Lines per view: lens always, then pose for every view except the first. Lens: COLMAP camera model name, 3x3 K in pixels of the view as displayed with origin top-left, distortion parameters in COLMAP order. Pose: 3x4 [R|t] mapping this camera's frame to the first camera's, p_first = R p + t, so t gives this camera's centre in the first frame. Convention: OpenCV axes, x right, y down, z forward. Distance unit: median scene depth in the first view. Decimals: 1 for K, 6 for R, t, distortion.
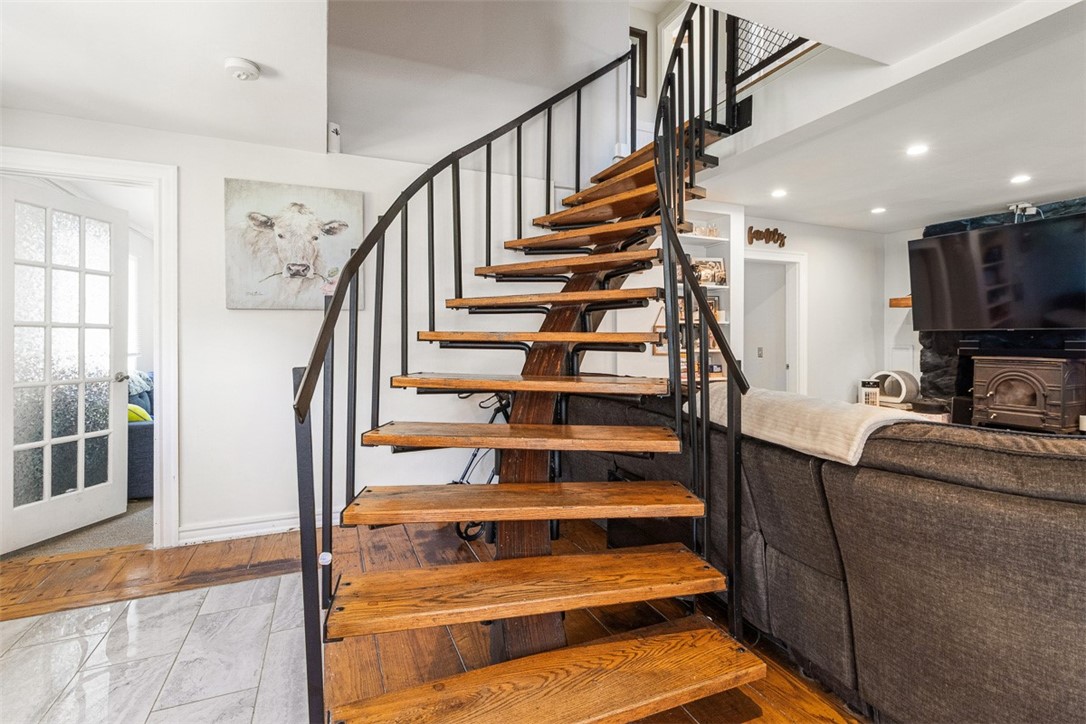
lens RADIAL K [[506.7, 0, 539.1], [0, 506.7, 338.5], [0, 0, 1]] dist [-0.001116, 0.002072]
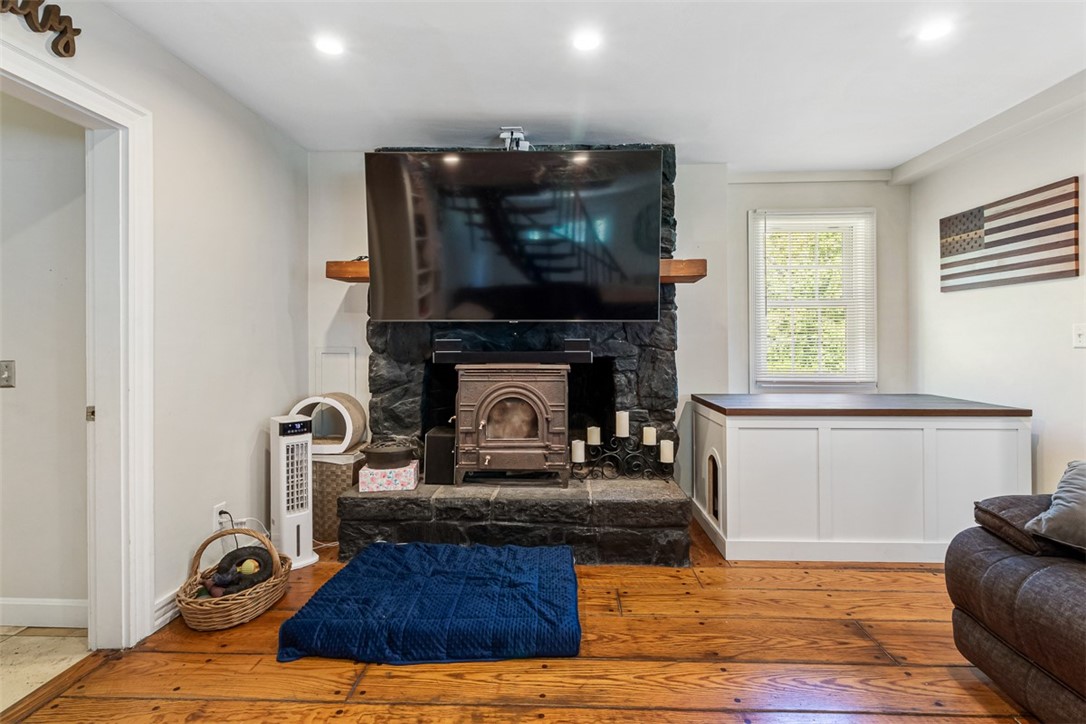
lens RADIAL K [[506.7, 0, 547.9], [0, 506.7, 338.3], [0, 0, 1]] dist [-0.001116, 0.002072]
pose [[0.408927, -0.004955, 0.912554, 0.314305], [0.001289, 0.999987, 0.004852, 0.000317], [-0.912566, -0.000807, 0.408928, 0.594119]]
